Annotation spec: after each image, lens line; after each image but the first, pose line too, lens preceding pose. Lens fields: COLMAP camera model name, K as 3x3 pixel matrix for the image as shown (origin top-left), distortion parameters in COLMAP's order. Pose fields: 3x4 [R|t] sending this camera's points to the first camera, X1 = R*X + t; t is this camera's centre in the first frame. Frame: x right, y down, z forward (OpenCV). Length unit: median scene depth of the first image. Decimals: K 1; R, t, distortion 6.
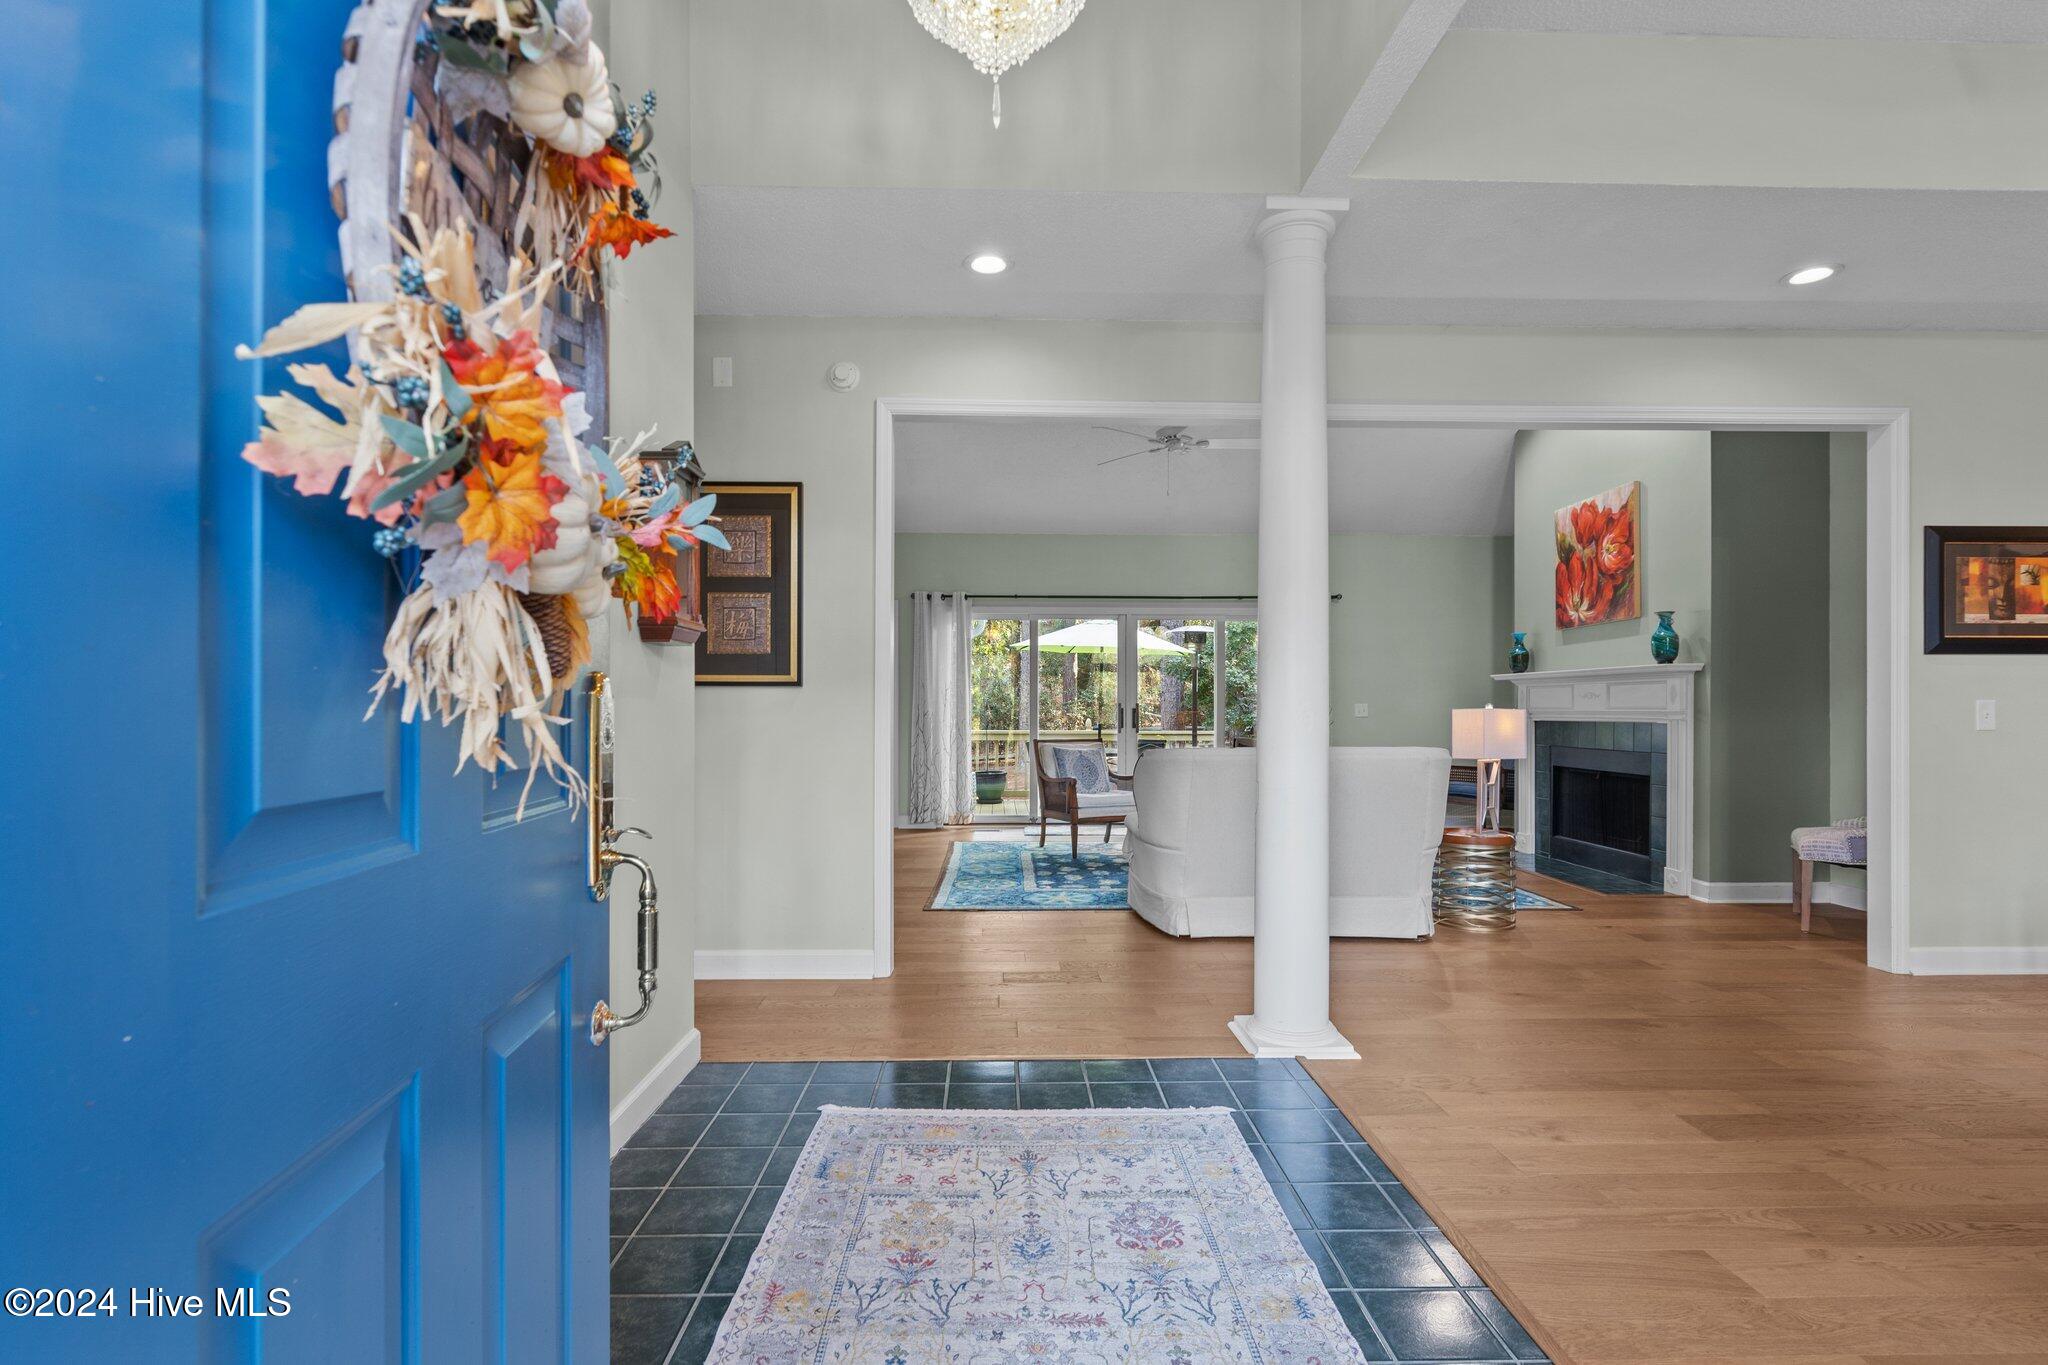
lens RADIAL K [[983.3, 0, 1025.6], [0, 983.3, 701.9], [0, 0, 1]] dist [0.001403, 0.000087]
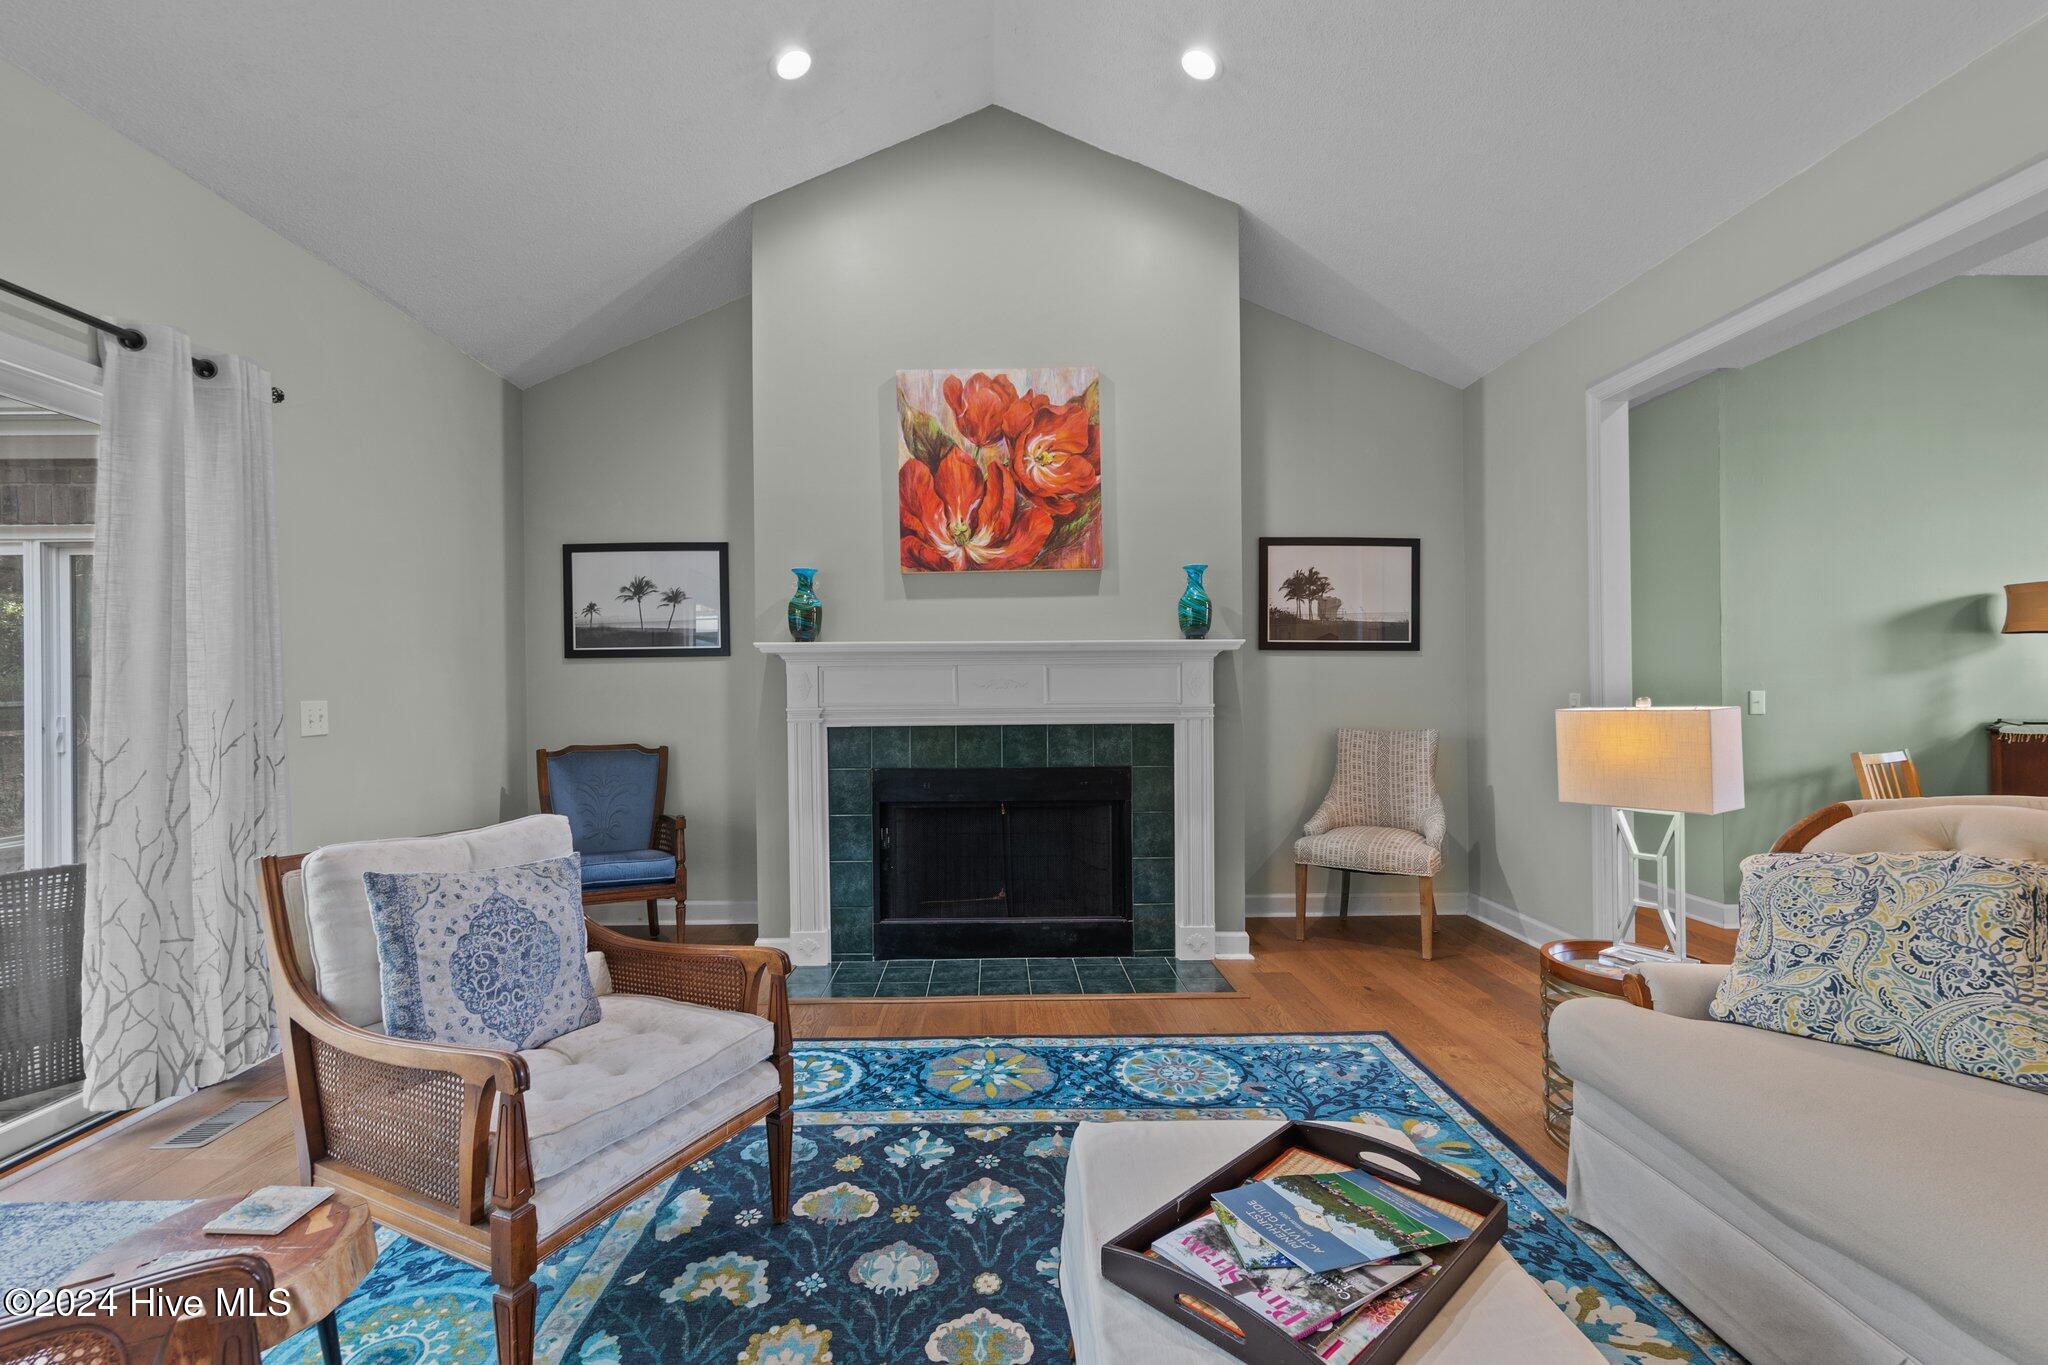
lens RADIAL K [[885.1, 0, 1013.1], [0, 885.1, 691.6], [0, 0, 1]] dist [0.004125, -0.001175]
pose [[0.000426, 0.005895, 0.999983, 0.009811], [0.006320, 0.999963, -0.005898, 0.002108], [-0.999980, 0.006323, 0.000389, 0.990032]]
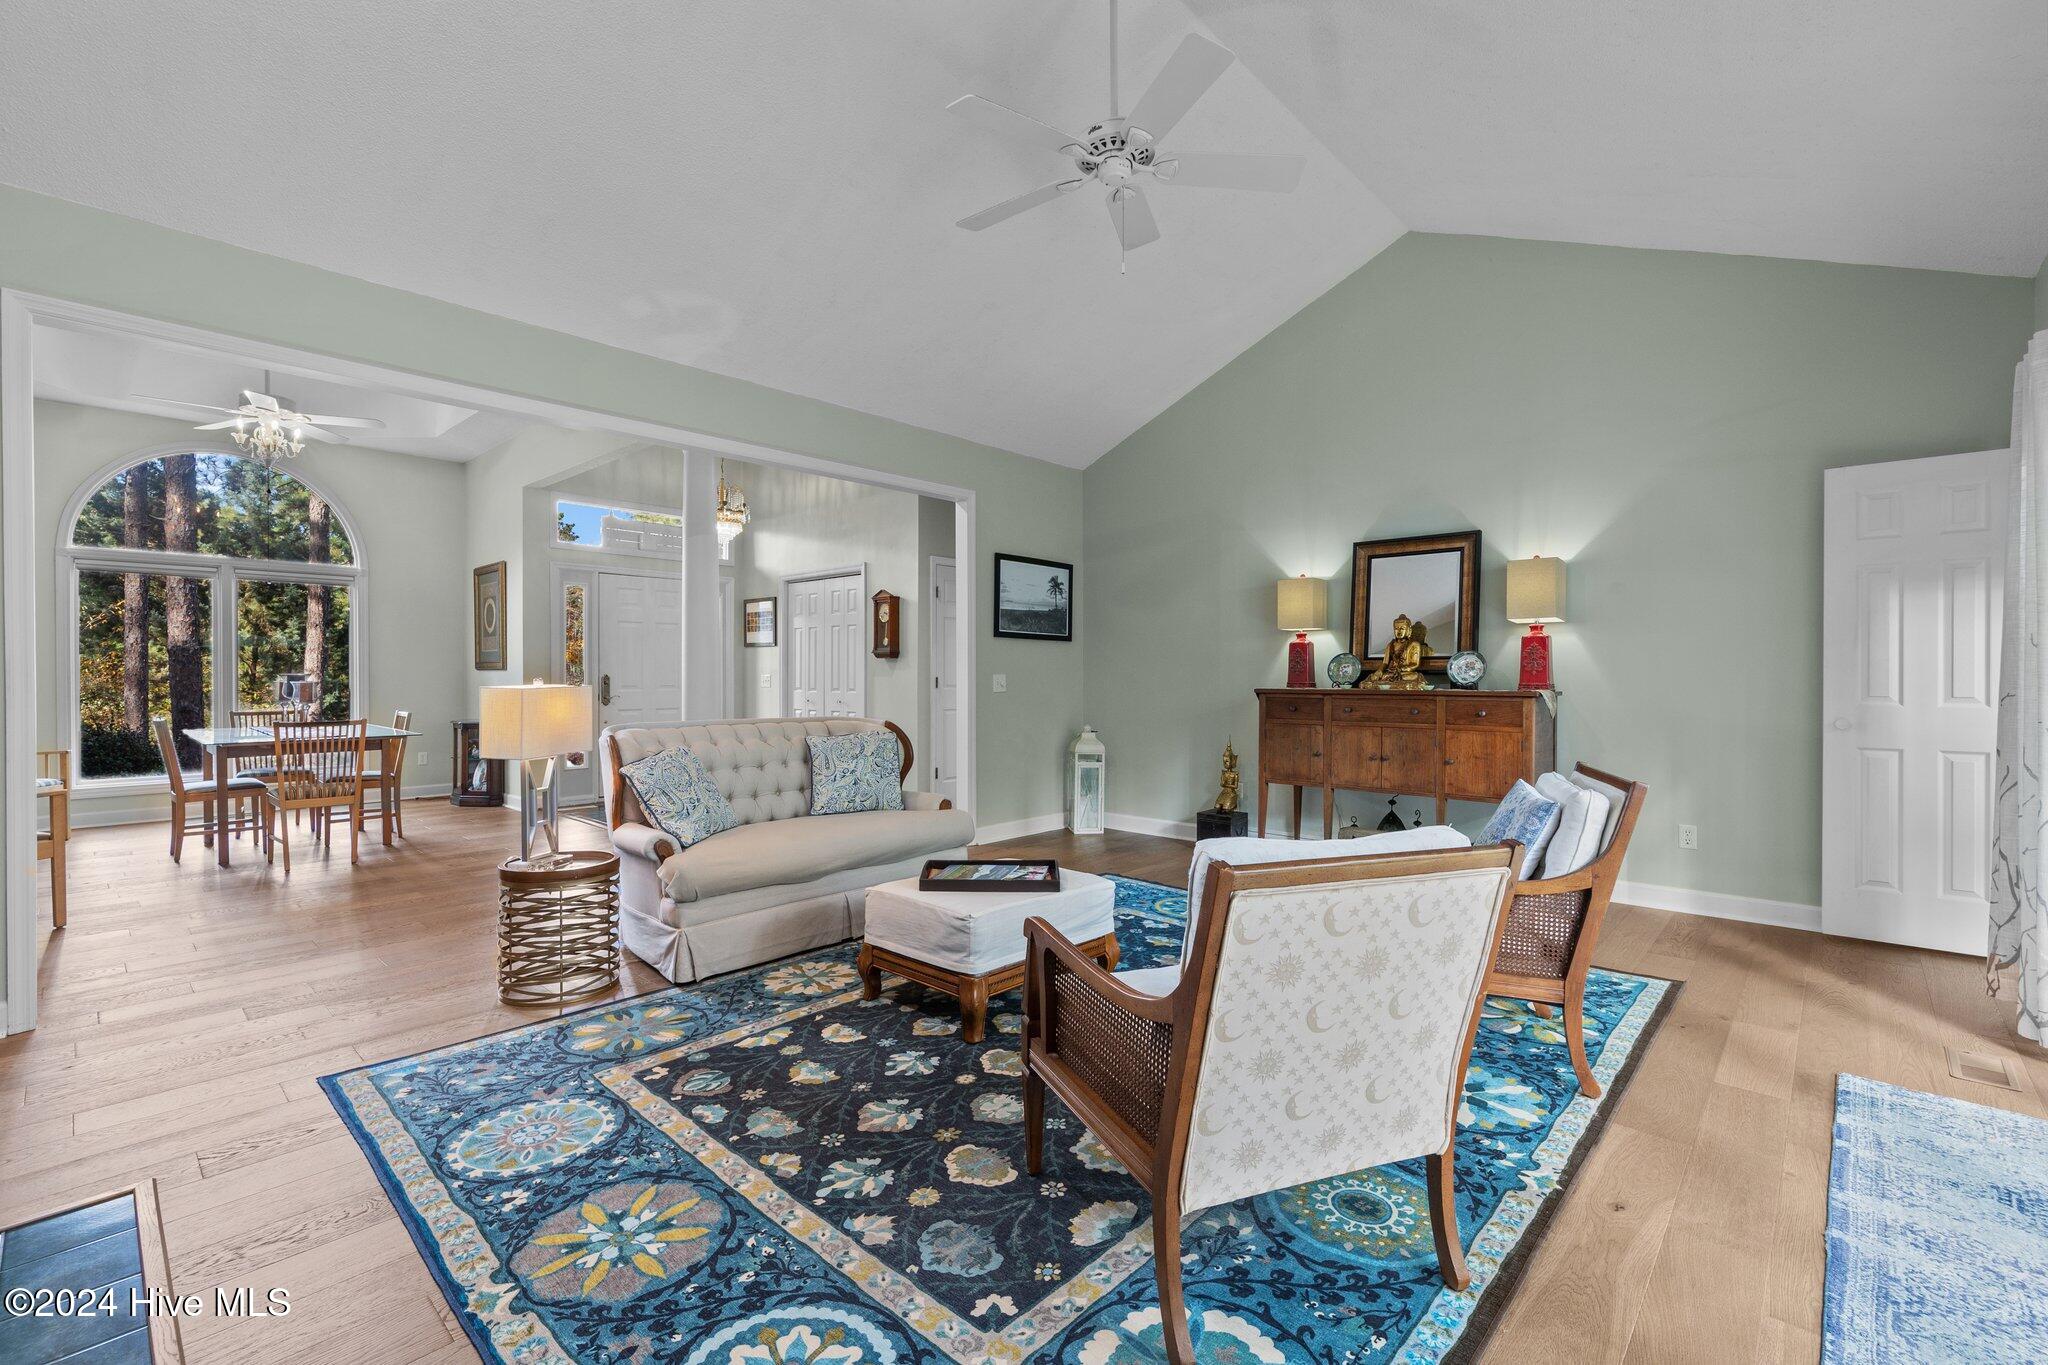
lens RADIAL K [[885.1, 0, 1009.1], [0, 885.1, 676.5], [0, 0, 1]] dist [0.004125, -0.001175]
pose [[-0.704914, 0.002764, -0.709288, 0.513230], [0.002405, 0.999996, 0.001506, 0.003022], [0.709289, -0.000644, -0.704917, 1.270600]]
